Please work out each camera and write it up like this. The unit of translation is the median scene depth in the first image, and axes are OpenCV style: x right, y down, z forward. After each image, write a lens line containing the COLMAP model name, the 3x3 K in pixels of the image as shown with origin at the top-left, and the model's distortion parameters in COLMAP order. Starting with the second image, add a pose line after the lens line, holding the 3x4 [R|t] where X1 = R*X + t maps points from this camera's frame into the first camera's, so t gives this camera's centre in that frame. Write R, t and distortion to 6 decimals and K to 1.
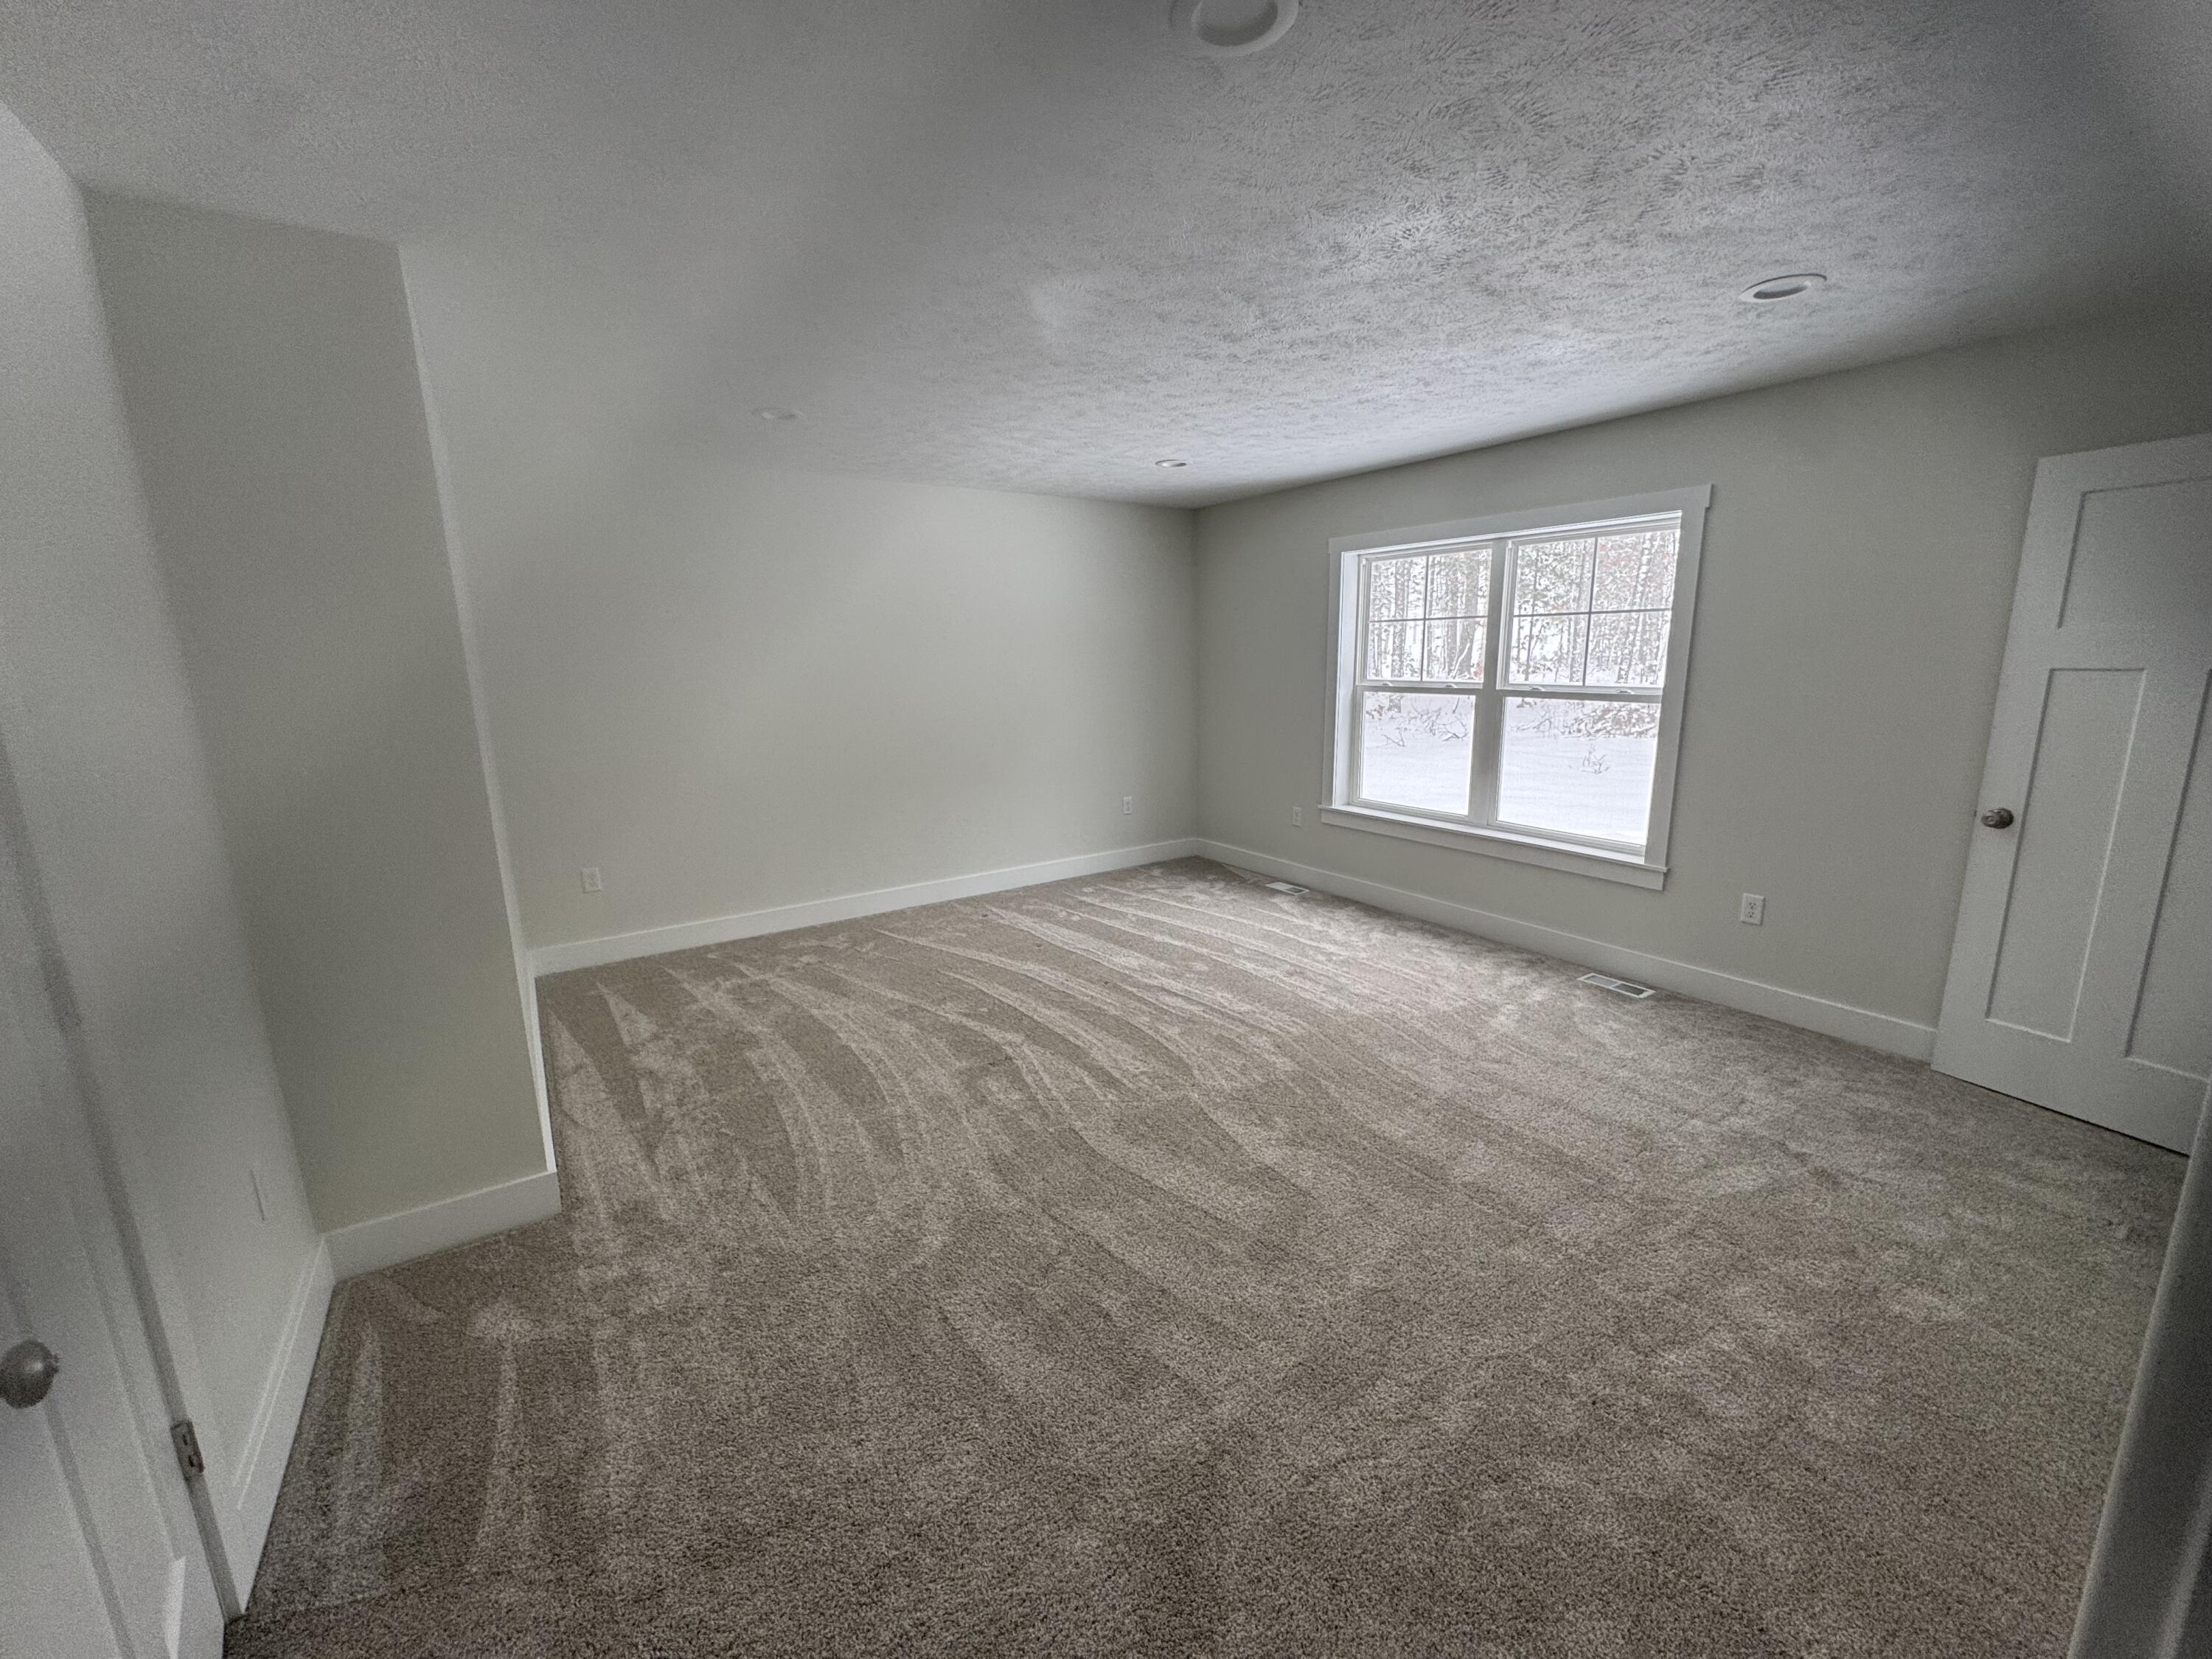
lens RADIAL K [[880.7, 0, 1106.0], [0, 880.7, 829.5], [0, 0, 1]] dist [0.003314, 0.000214]
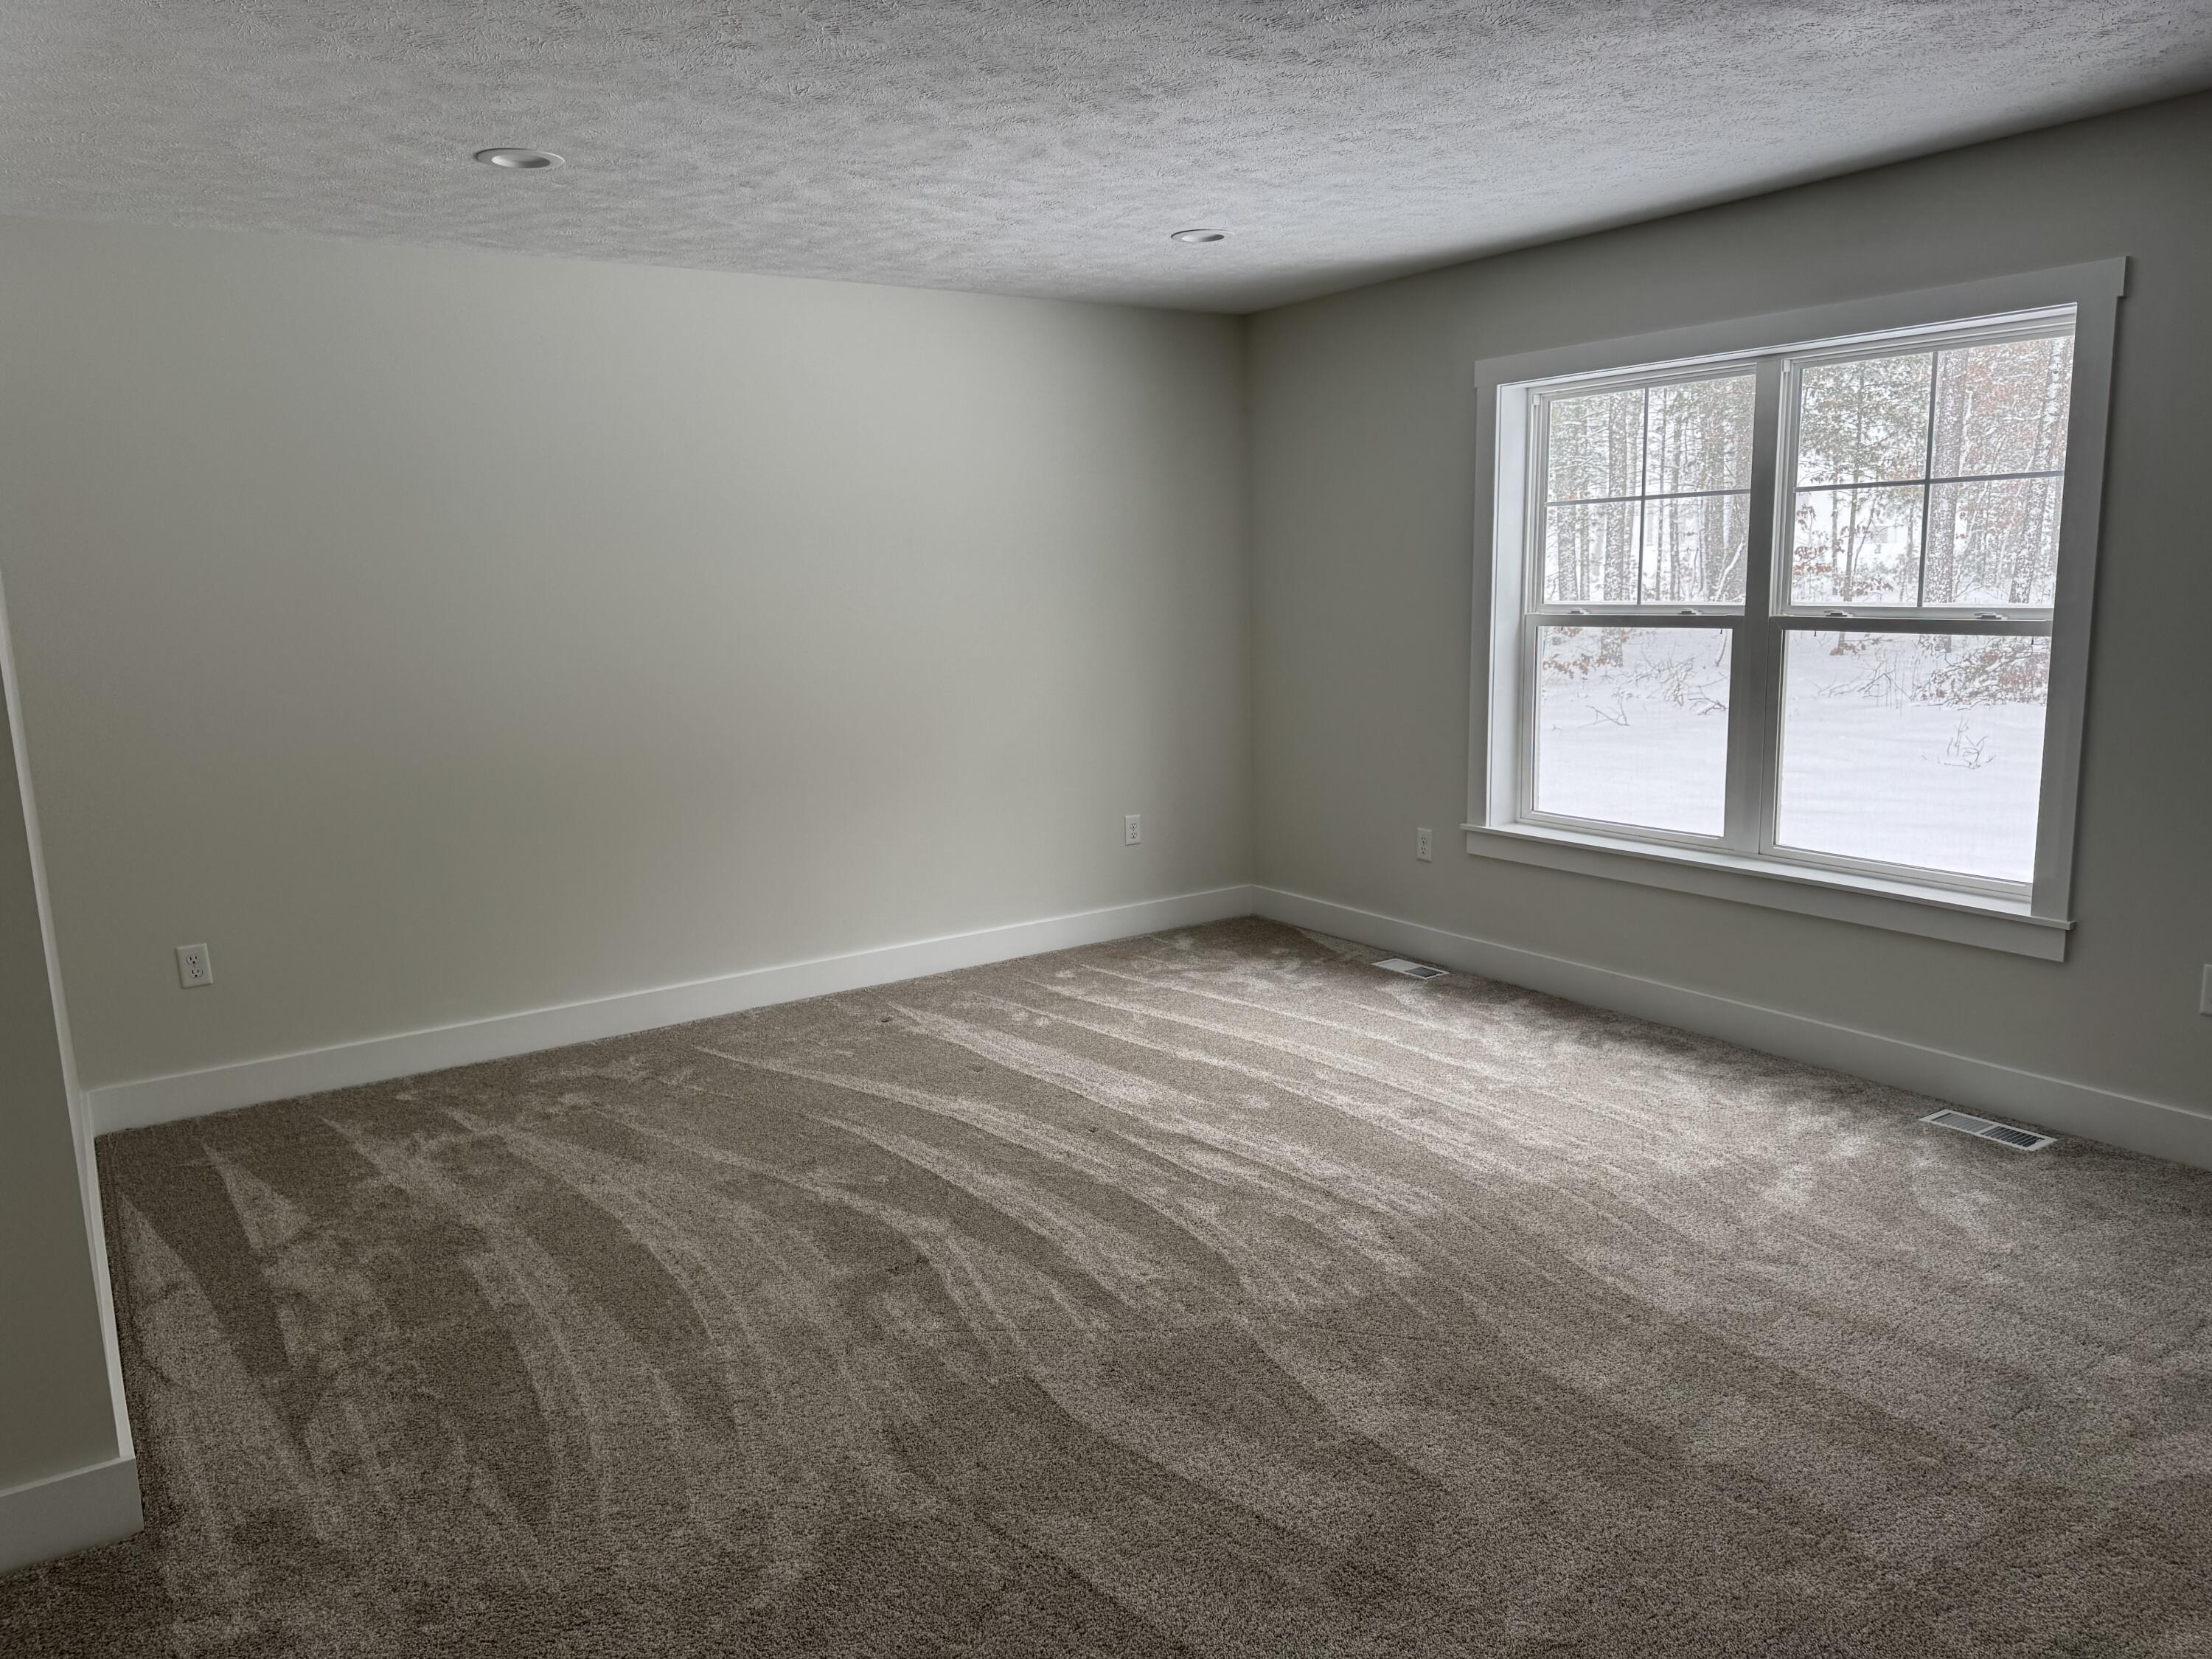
lens RADIAL K [[1554.3, 0, 1097.5], [0, 1554.3, 837.1], [0, 0, 1]] dist [0.050332, -0.054788]
pose [[0.999929, -0.010864, -0.004834, 0.012304], [0.010725, 0.999553, -0.027904, 0.011689], [0.005135, 0.027850, 0.999599, -0.027215]]
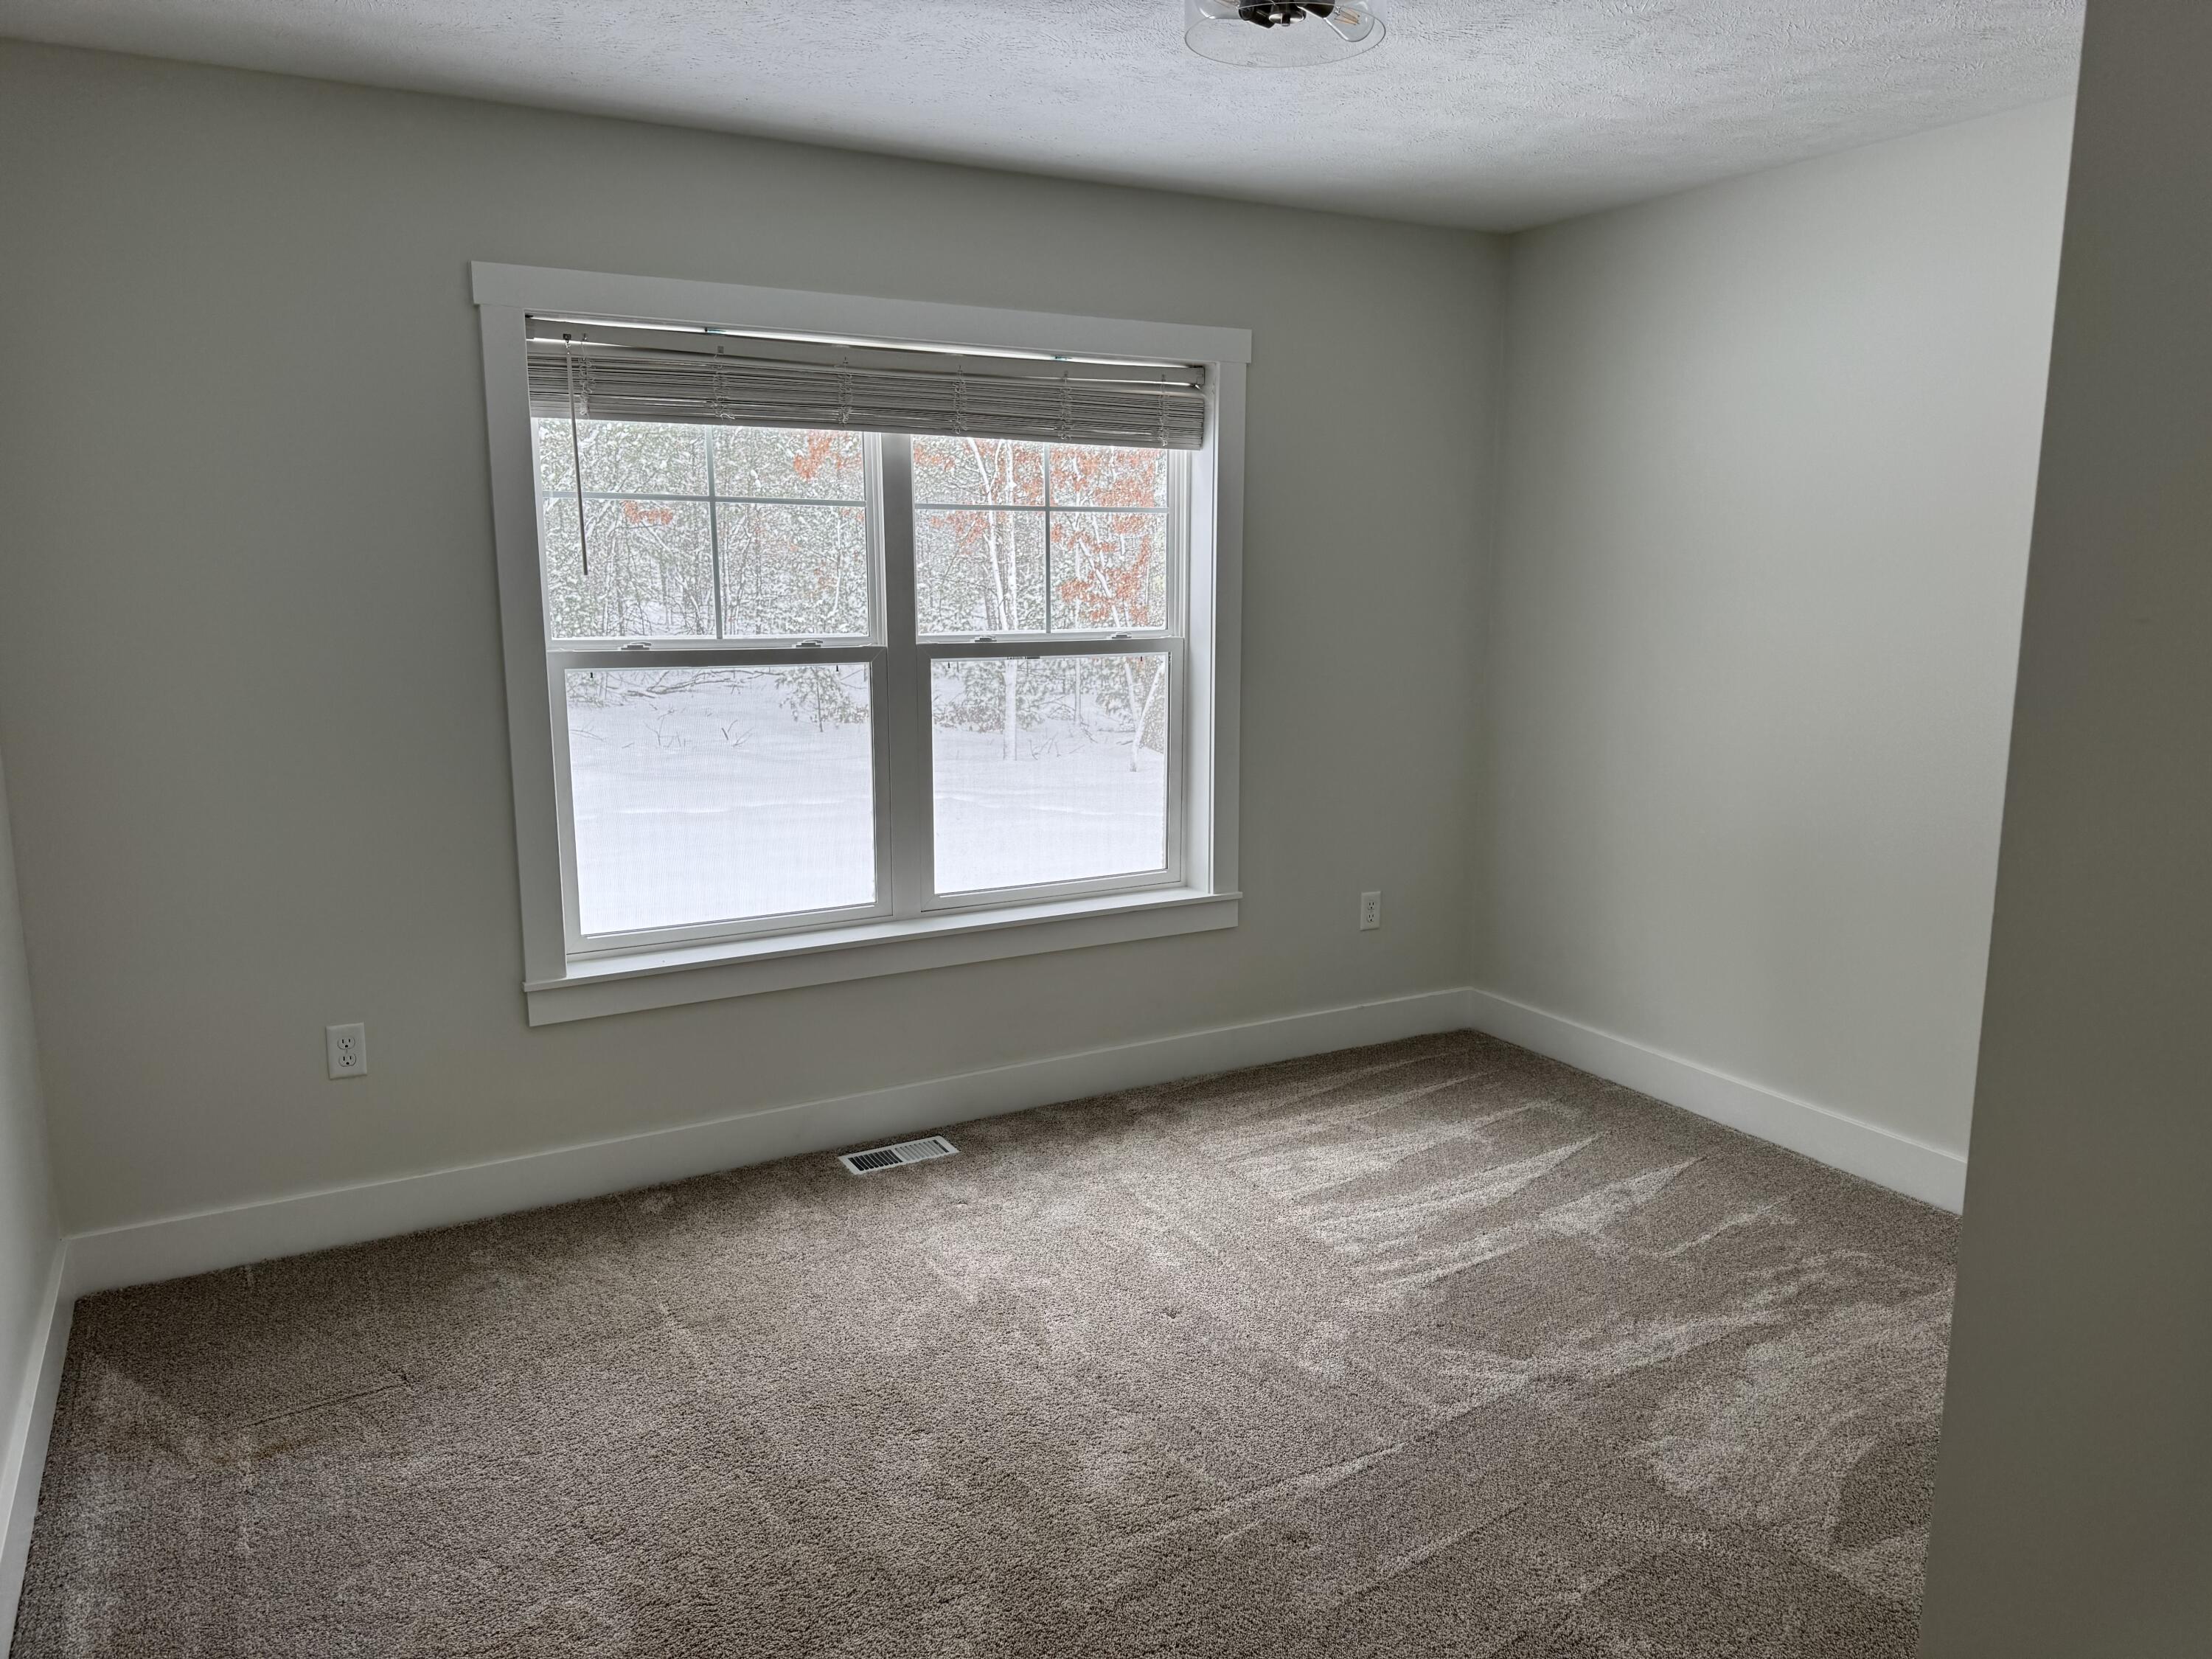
lens RADIAL K [[1554.3, 0, 1097.5], [0, 1554.3, 837.1], [0, 0, 1]] dist [0.050332, -0.054788]
pose [[0.088930, -0.159554, 0.983175, -0.629816], [0.199653, 0.969909, 0.139342, -0.215576], [-0.975823, 0.183902, 0.118109, 1.110332]]
